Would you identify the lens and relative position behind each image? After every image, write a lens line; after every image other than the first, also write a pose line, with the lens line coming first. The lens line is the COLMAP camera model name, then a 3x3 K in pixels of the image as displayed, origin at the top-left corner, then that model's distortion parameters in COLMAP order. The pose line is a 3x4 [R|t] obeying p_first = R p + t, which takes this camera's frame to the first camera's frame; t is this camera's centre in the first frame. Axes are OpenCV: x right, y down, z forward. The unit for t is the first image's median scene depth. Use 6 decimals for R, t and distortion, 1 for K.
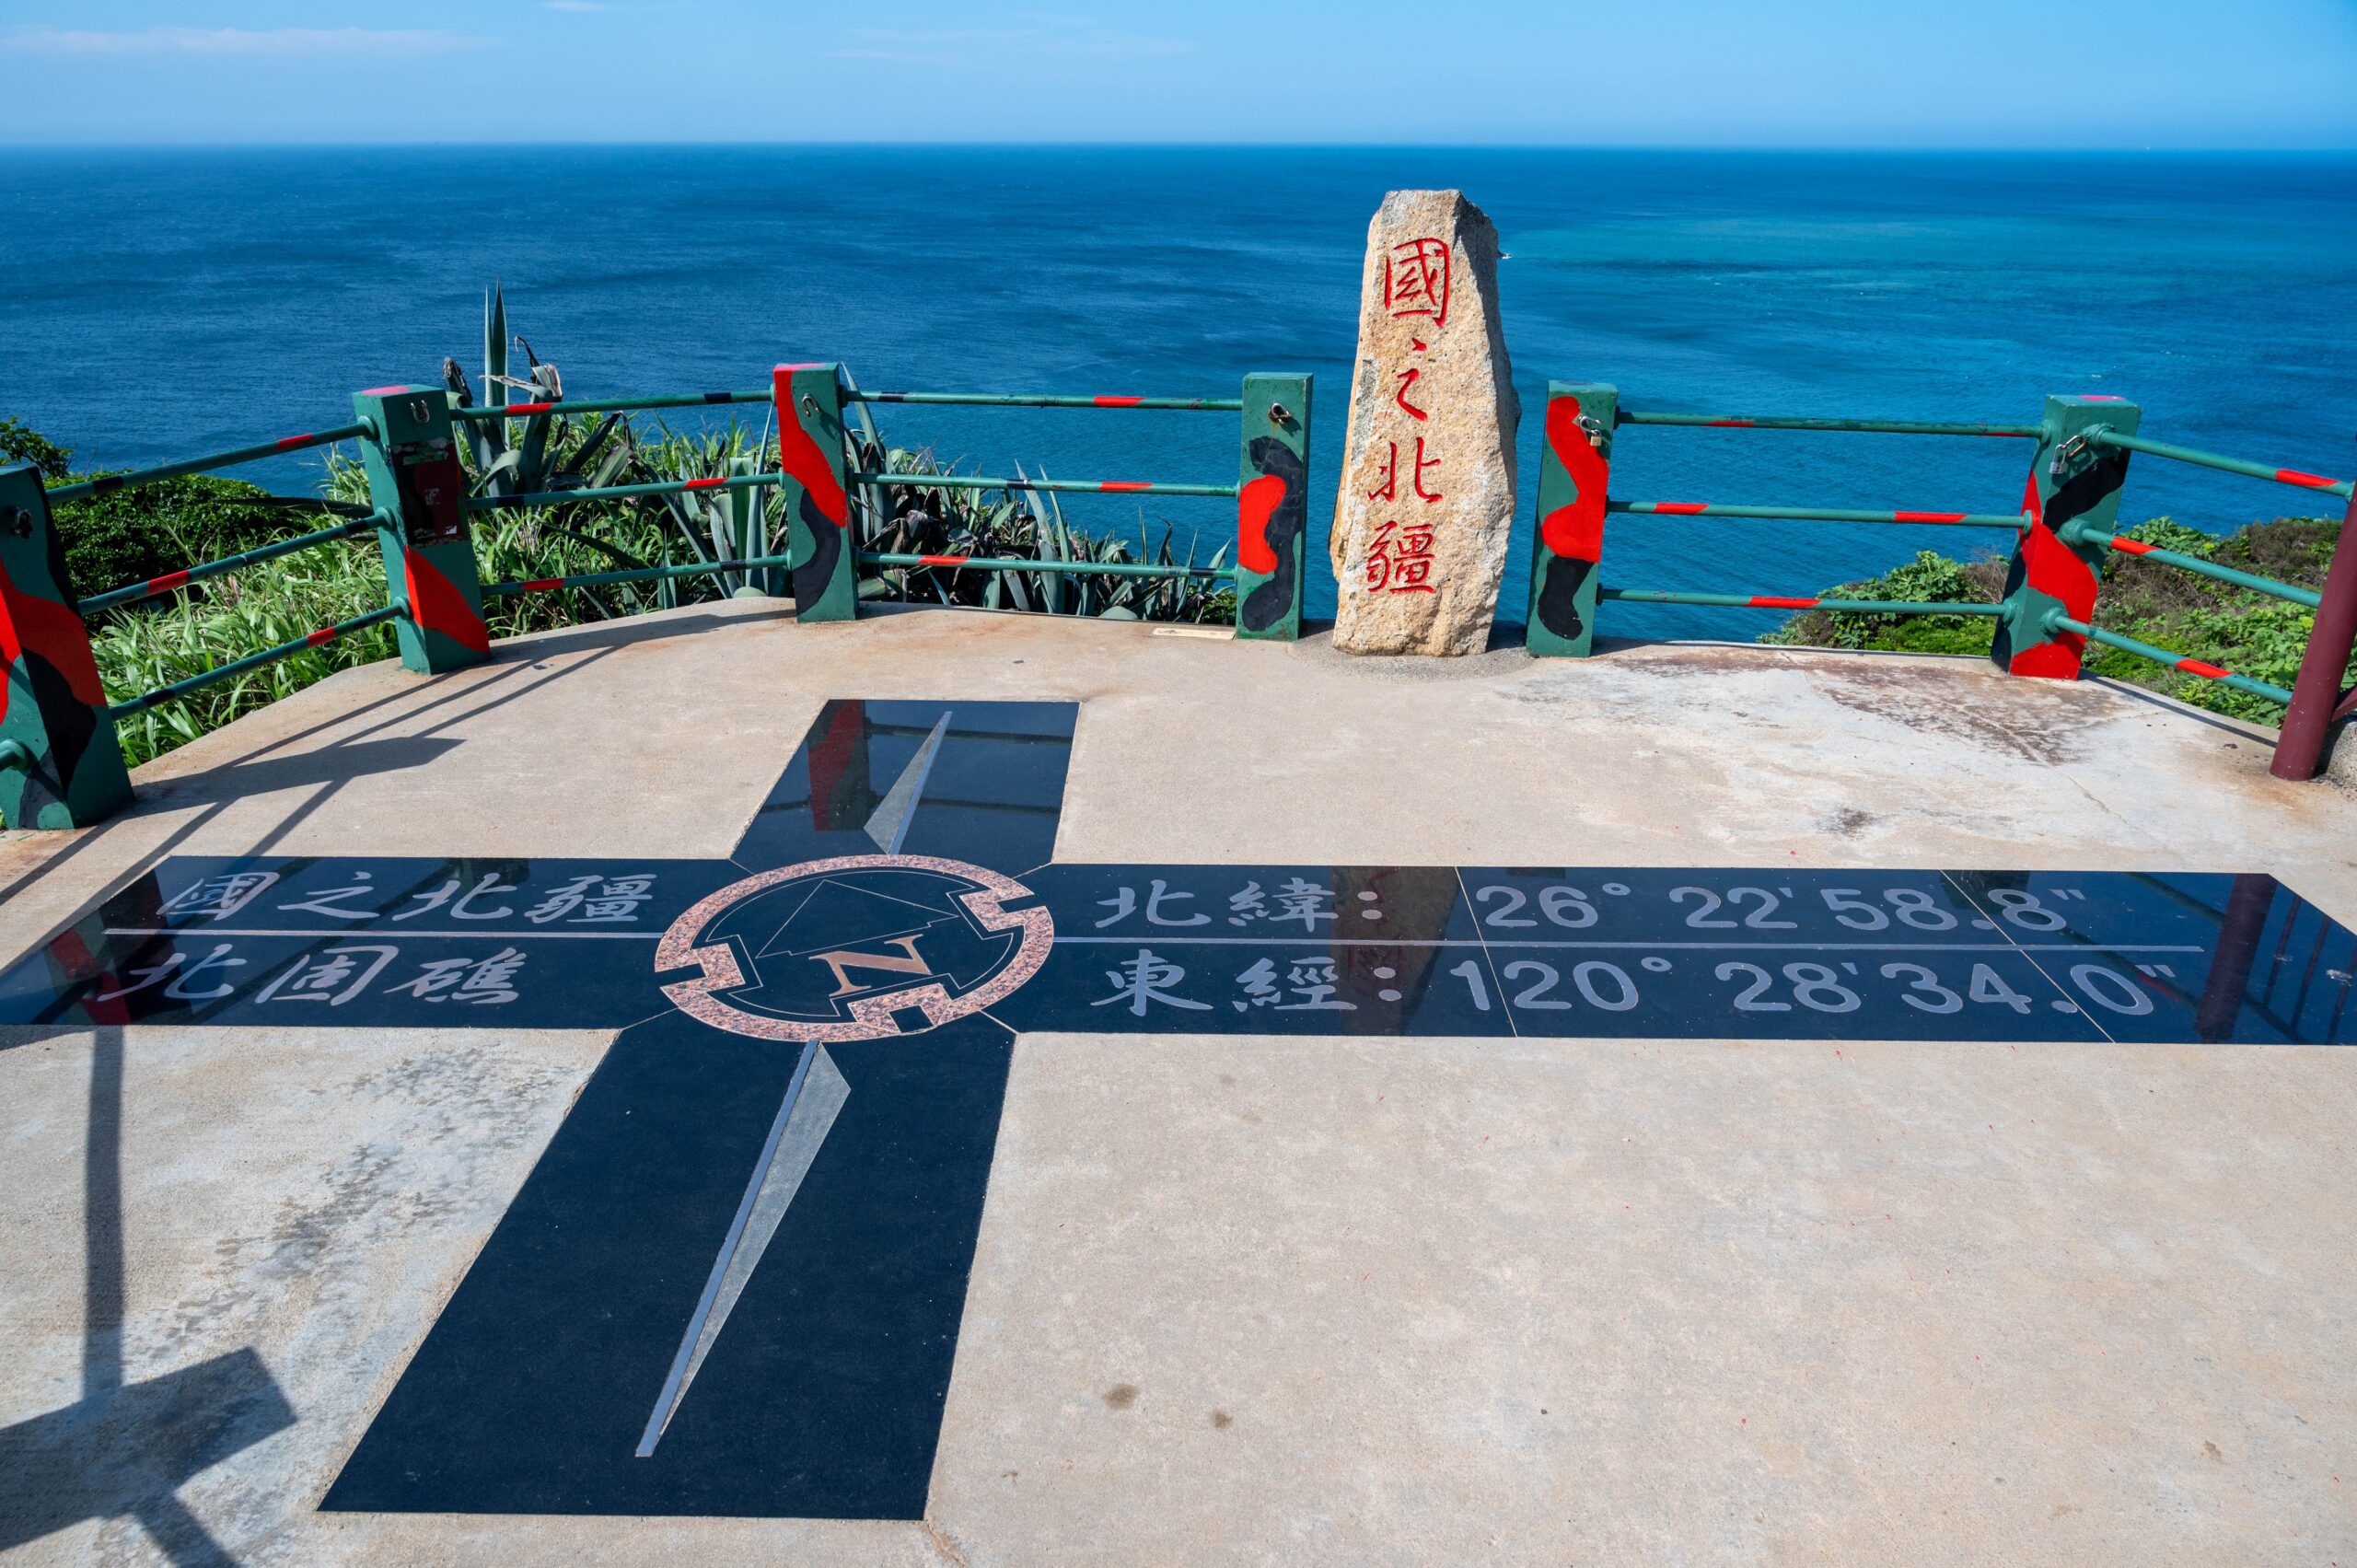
lens RADIAL K [[1549.7, 0, 1120.5], [0, 1549.7, 740.3], [0, 0, 1]] dist [-0.004488, -0.000786]
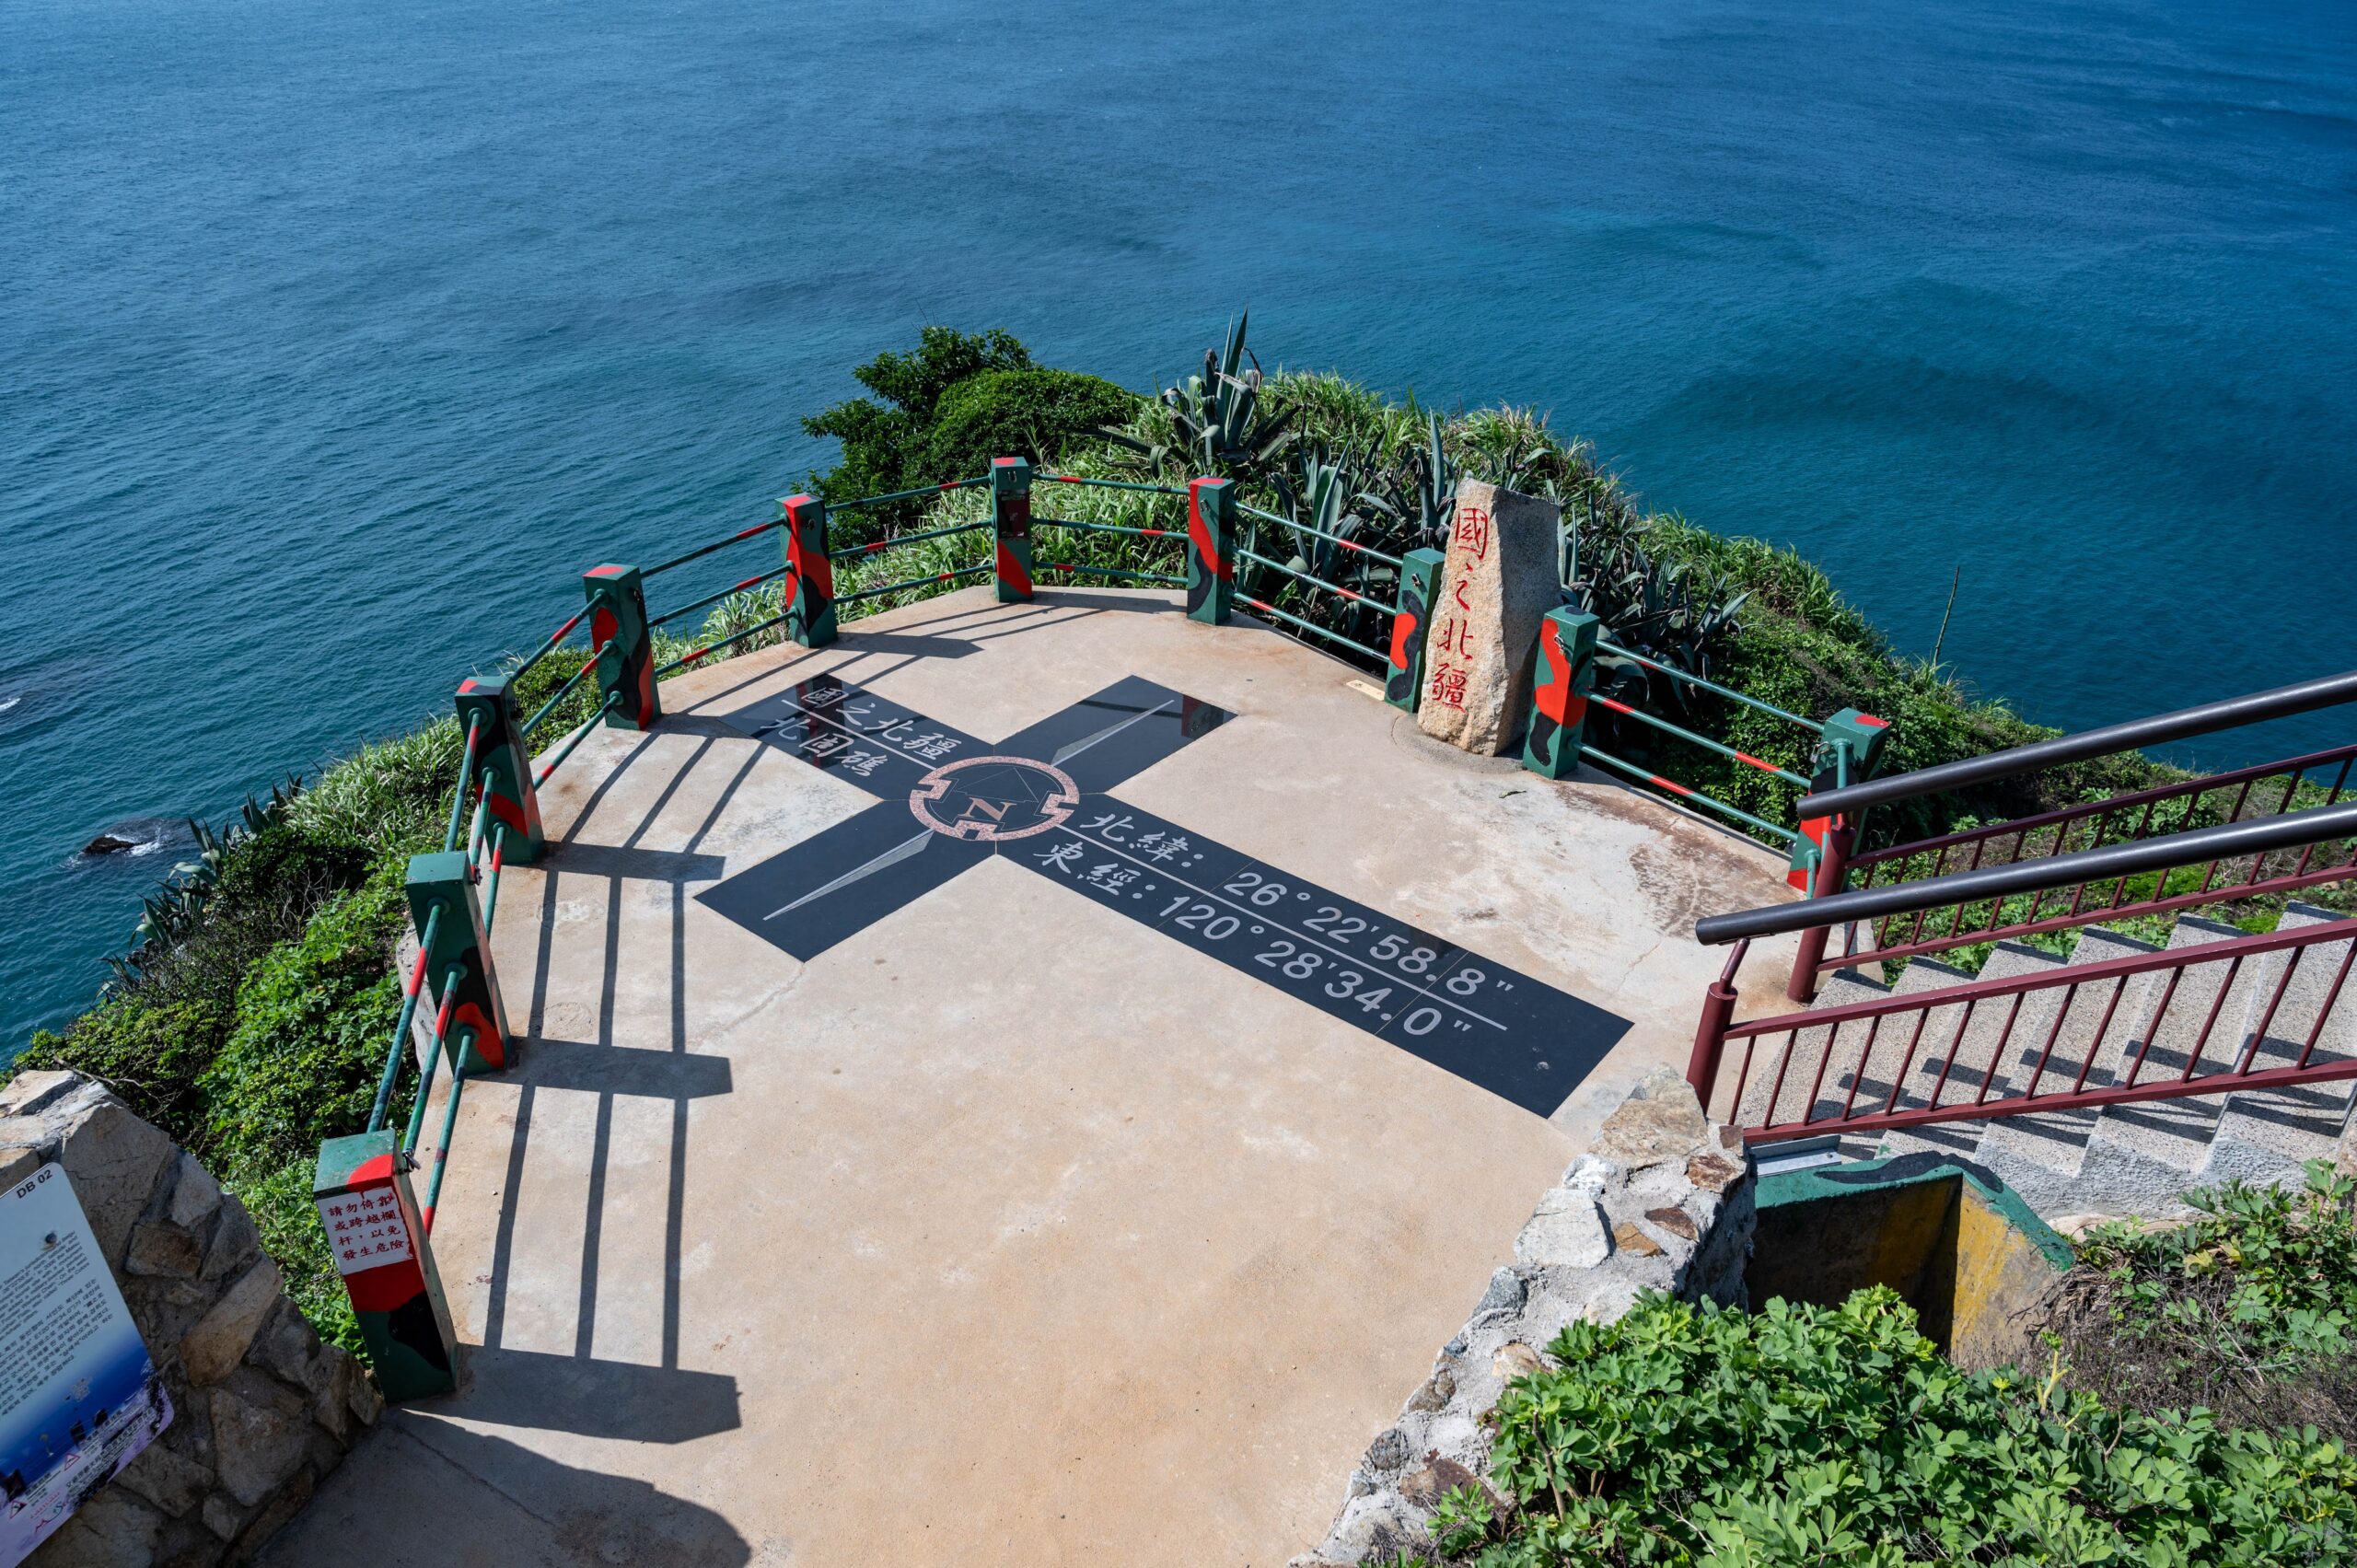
lens RADIAL K [[1631.1, 0, 1186.5], [0, 1631.1, 777.6], [0, 0, 1]] dist [-0.005232, 0.000116]
pose [[0.792752, 0.317492, -0.520329, 0.914191], [-0.235452, 0.946881, 0.219040, -0.348209], [0.562233, -0.051132, 0.825396, -0.596623]]
